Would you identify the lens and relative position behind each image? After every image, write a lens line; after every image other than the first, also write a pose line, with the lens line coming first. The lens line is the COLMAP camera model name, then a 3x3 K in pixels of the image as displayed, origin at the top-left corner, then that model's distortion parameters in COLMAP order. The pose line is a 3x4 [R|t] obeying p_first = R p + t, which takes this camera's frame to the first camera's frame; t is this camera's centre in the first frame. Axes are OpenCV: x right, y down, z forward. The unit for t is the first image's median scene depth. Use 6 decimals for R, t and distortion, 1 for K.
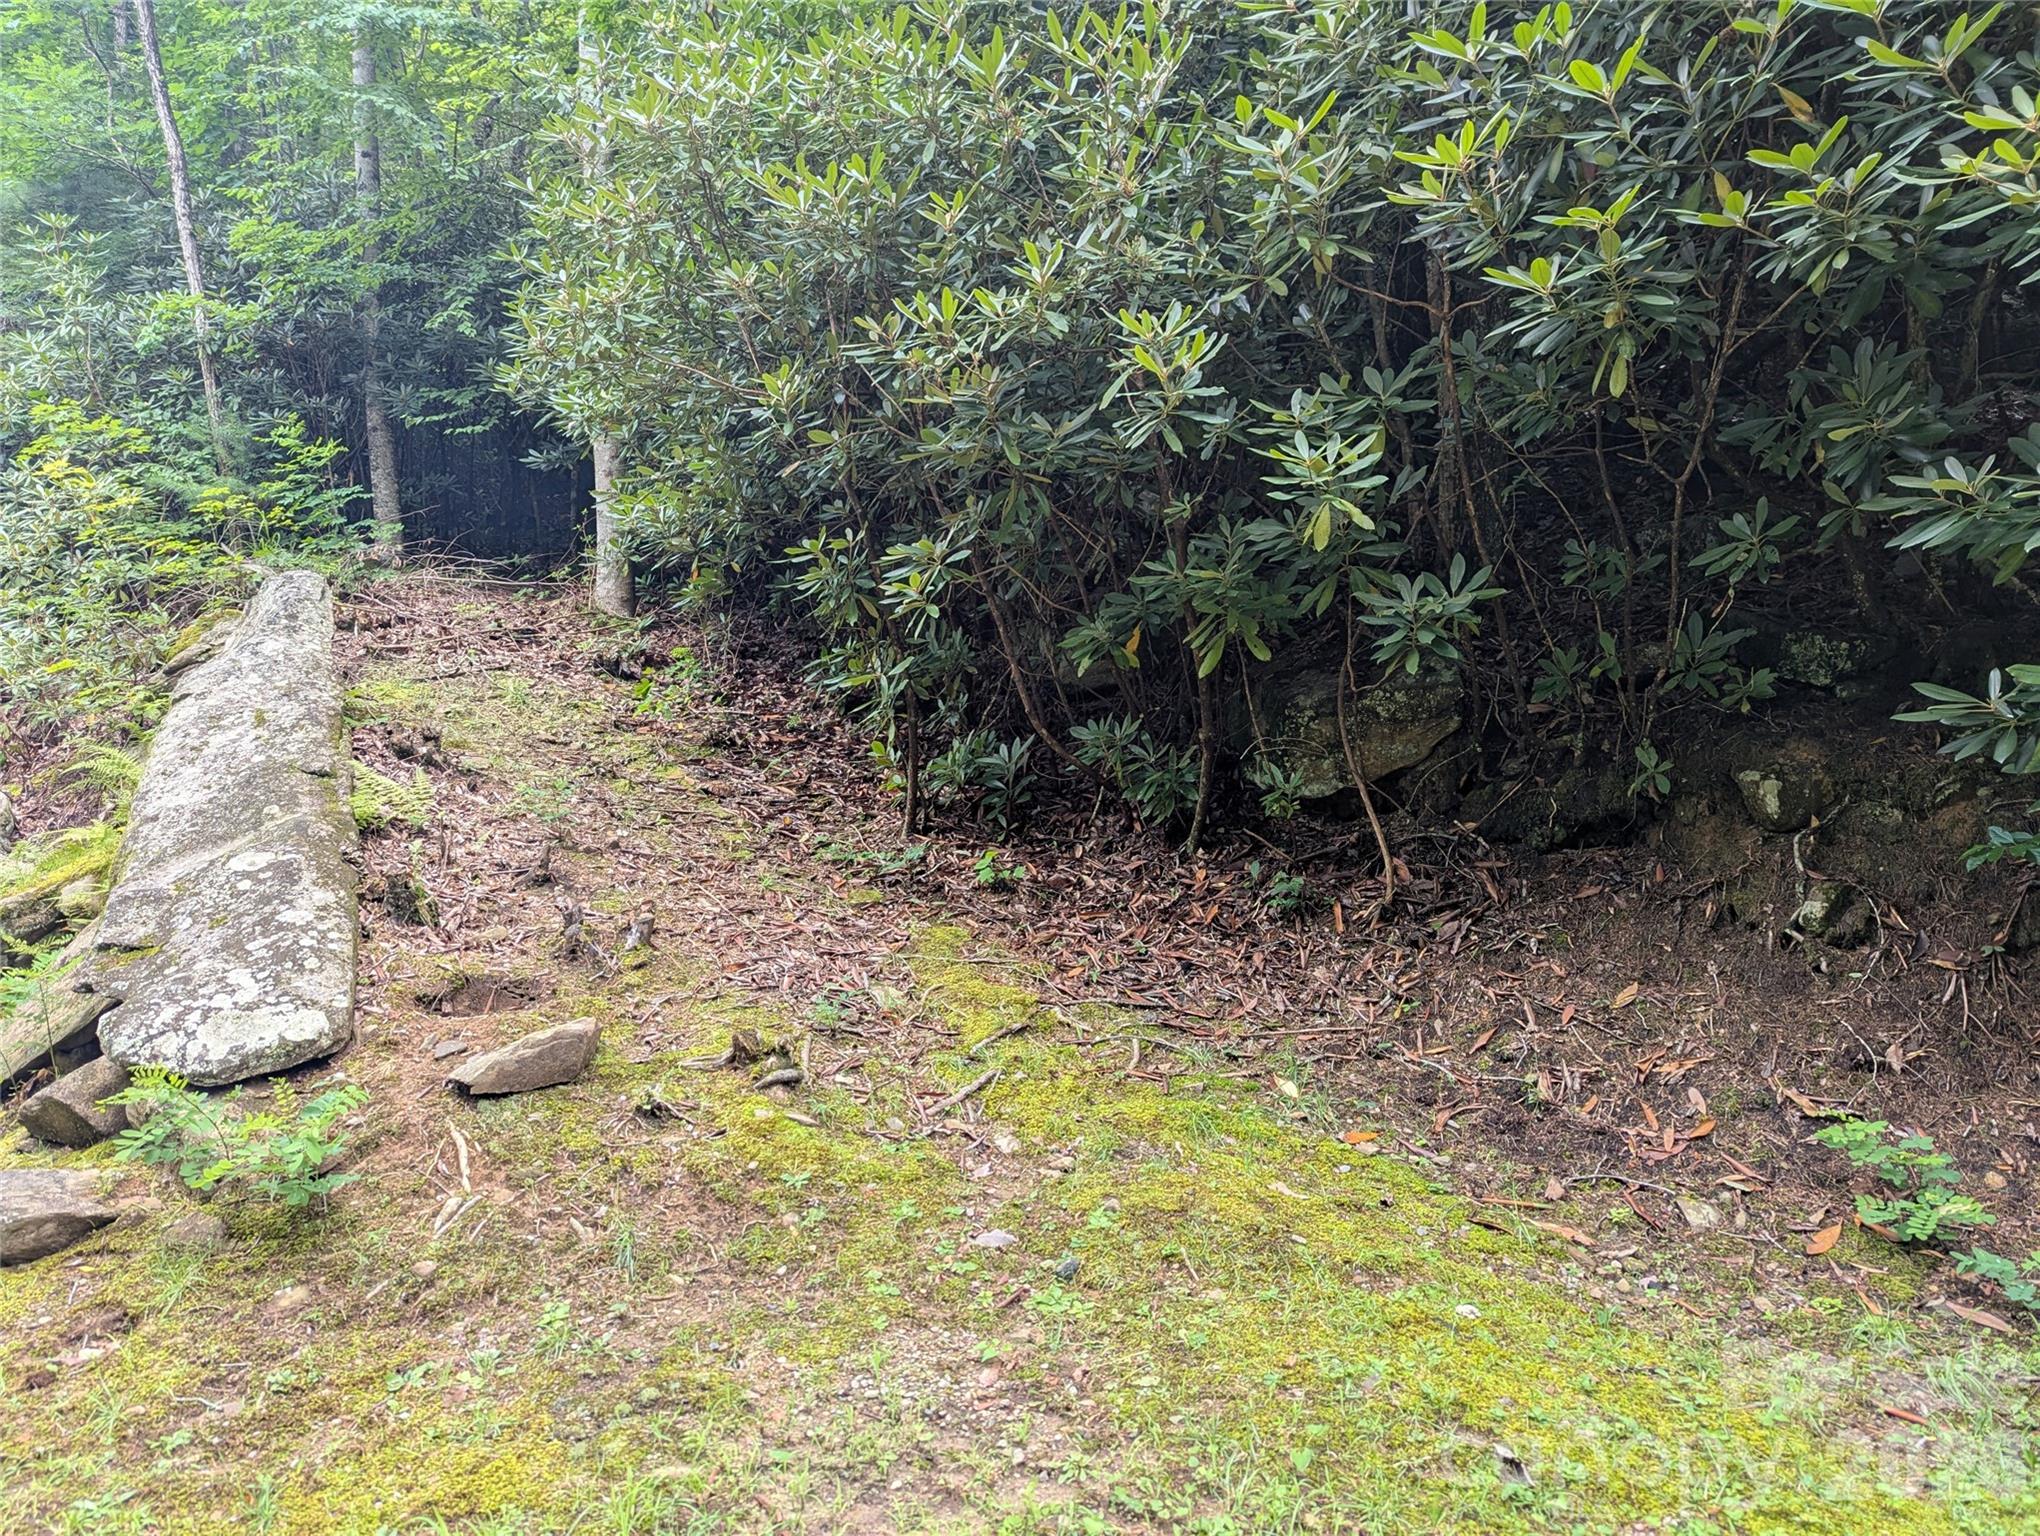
lens RADIAL K [[1446.9, 0, 946.1], [0, 1446.9, 775.1], [0, 0, 1]] dist [0.076498, -0.083182]
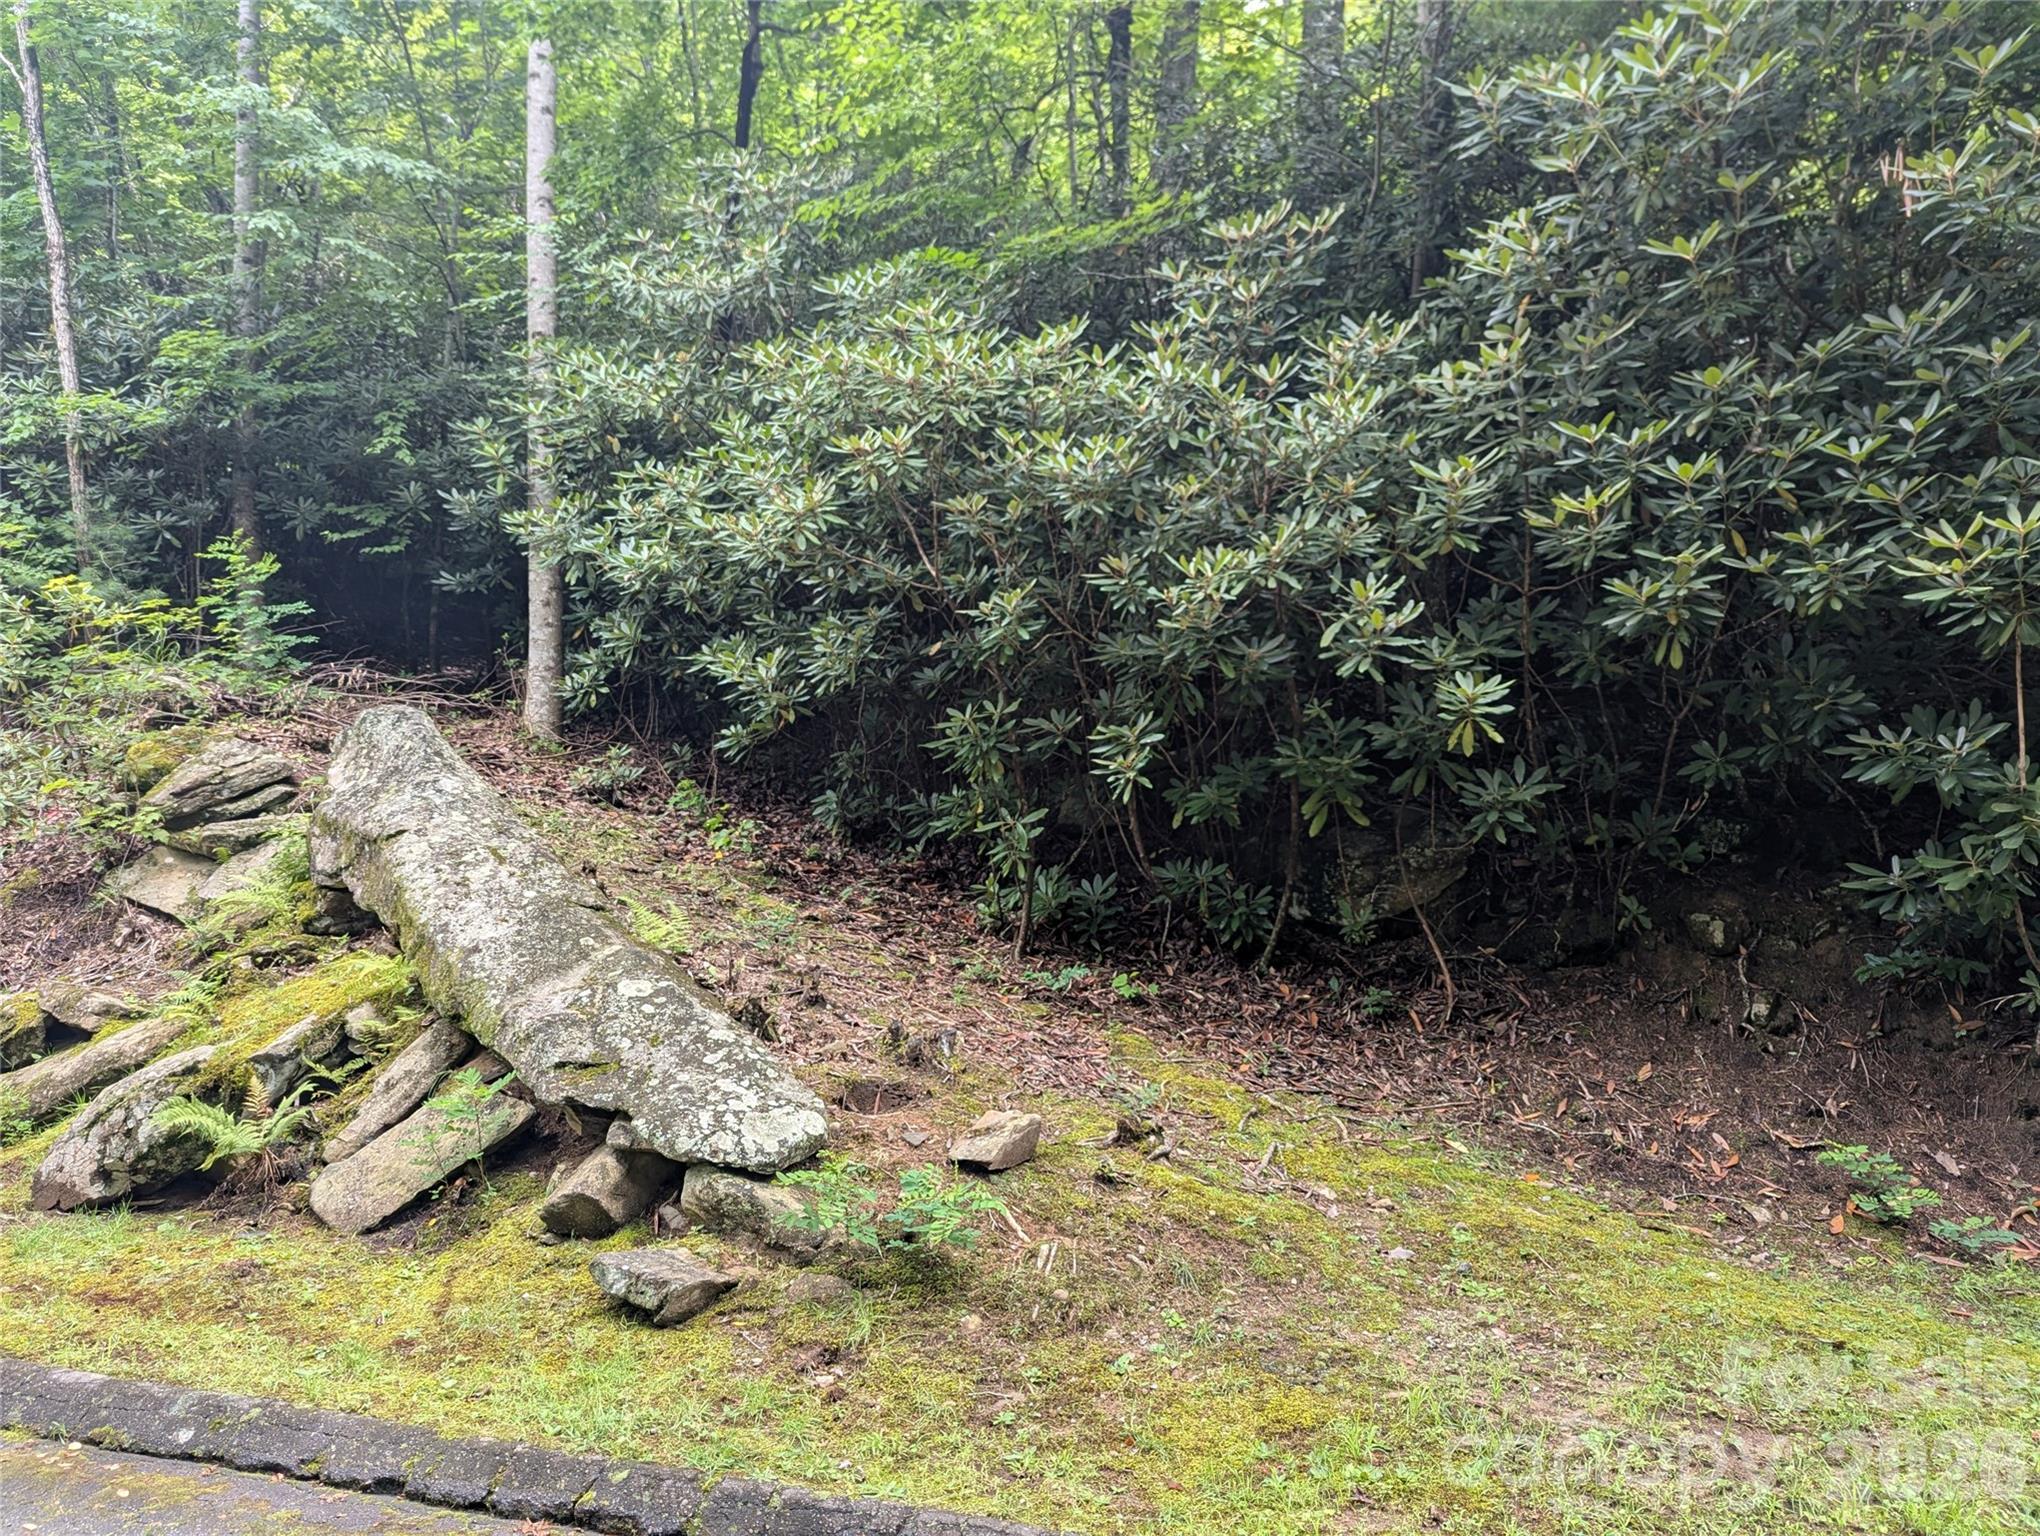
lens RADIAL K [[1443.1, 0, 1012.8], [0, 1443.1, 789.1], [0, 0, 1]] dist [0.065486, -0.070178]
pose [[0.957015, 0.027413, 0.288738, -0.547622], [-0.008745, 0.997798, -0.065746, -0.026339], [-0.289905, 0.060395, 0.955148, -0.198465]]
